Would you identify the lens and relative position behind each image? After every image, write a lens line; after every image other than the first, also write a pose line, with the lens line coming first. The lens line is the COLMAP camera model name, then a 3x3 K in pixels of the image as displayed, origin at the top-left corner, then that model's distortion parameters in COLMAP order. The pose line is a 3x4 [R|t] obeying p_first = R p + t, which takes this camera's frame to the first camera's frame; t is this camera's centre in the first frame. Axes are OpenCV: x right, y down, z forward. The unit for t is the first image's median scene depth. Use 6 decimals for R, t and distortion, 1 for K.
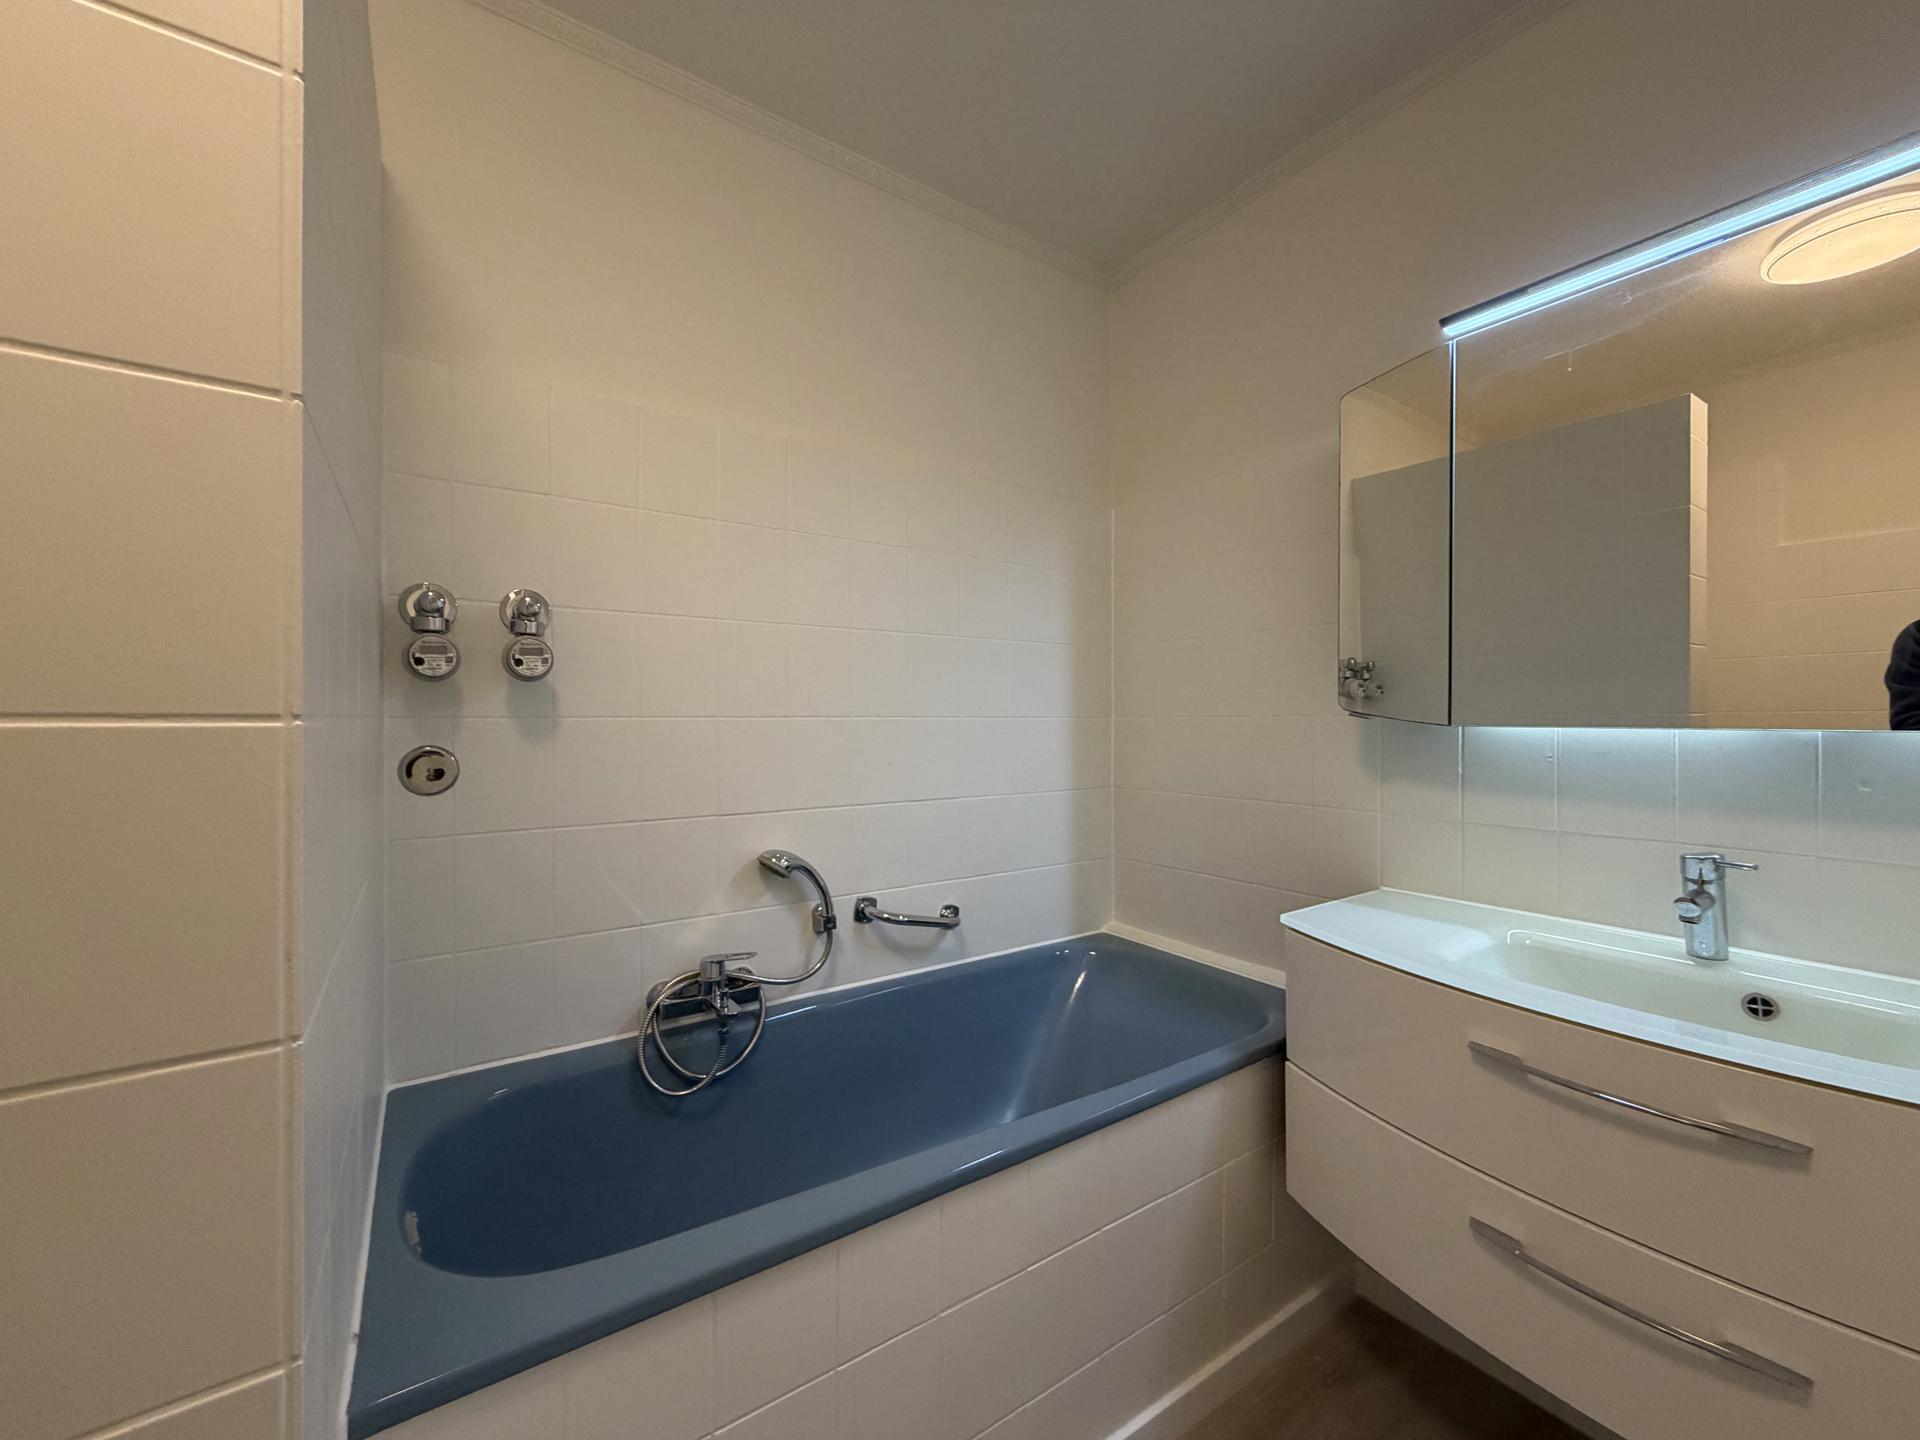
lens RADIAL K [[764.9, 0, 957.9], [0, 764.9, 725.6], [0, 0, 1]] dist [0.002193, 0.000194]
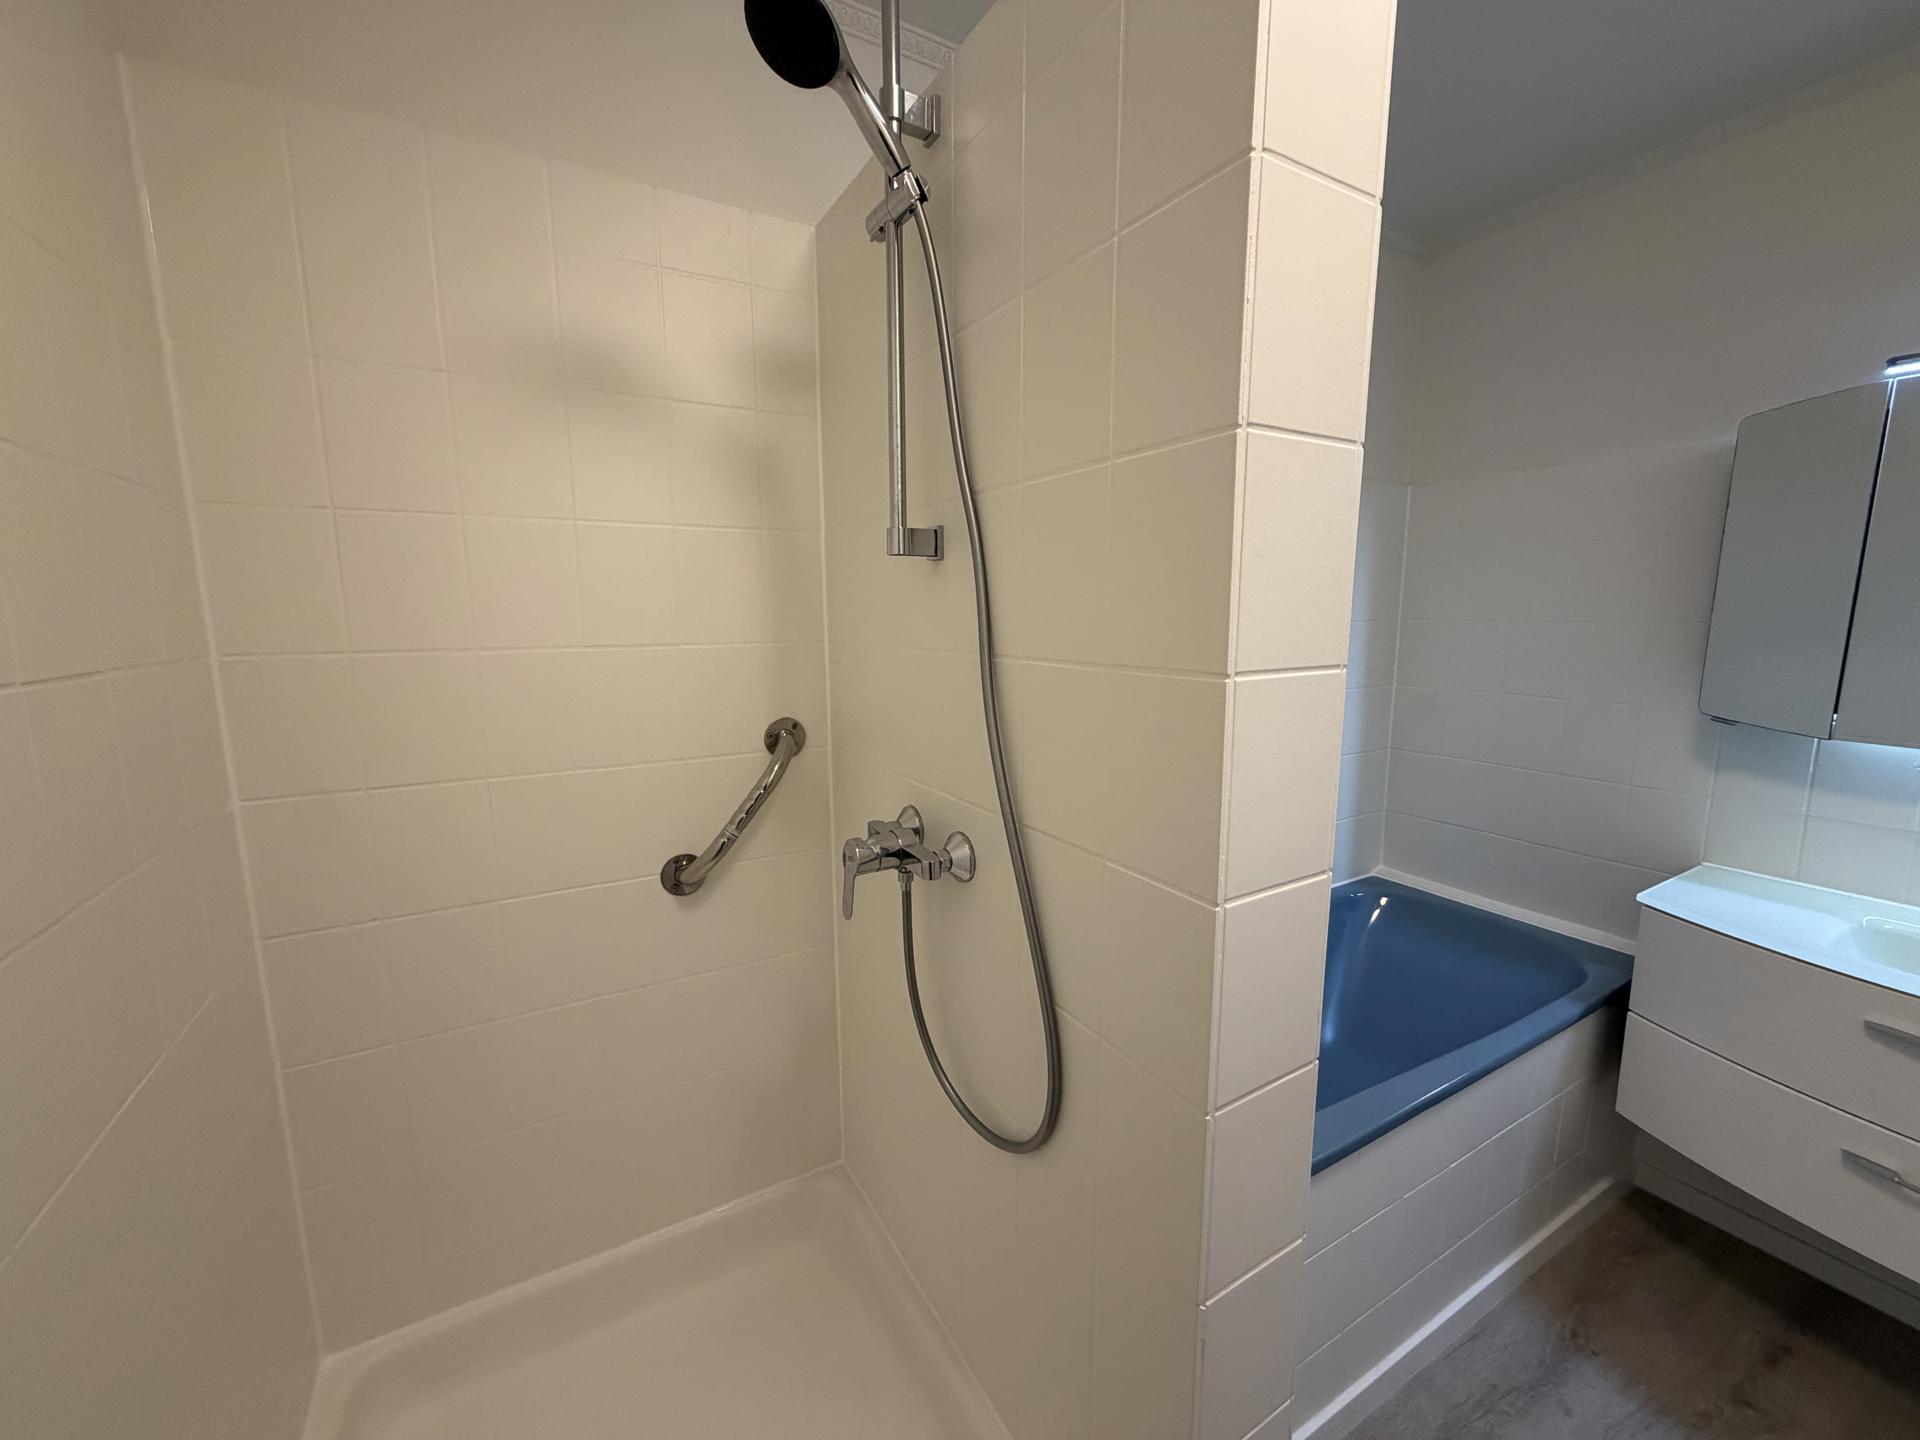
lens RADIAL K [[764.9, 0, 957.1], [0, 764.9, 723.8], [0, 0, 1]] dist [0.002193, 0.000194]
pose [[0.997473, 0.011839, -0.070053, -0.535304], [-0.001514, 0.989338, 0.145633, -0.179073], [0.071030, -0.145159, 0.986855, -0.191604]]
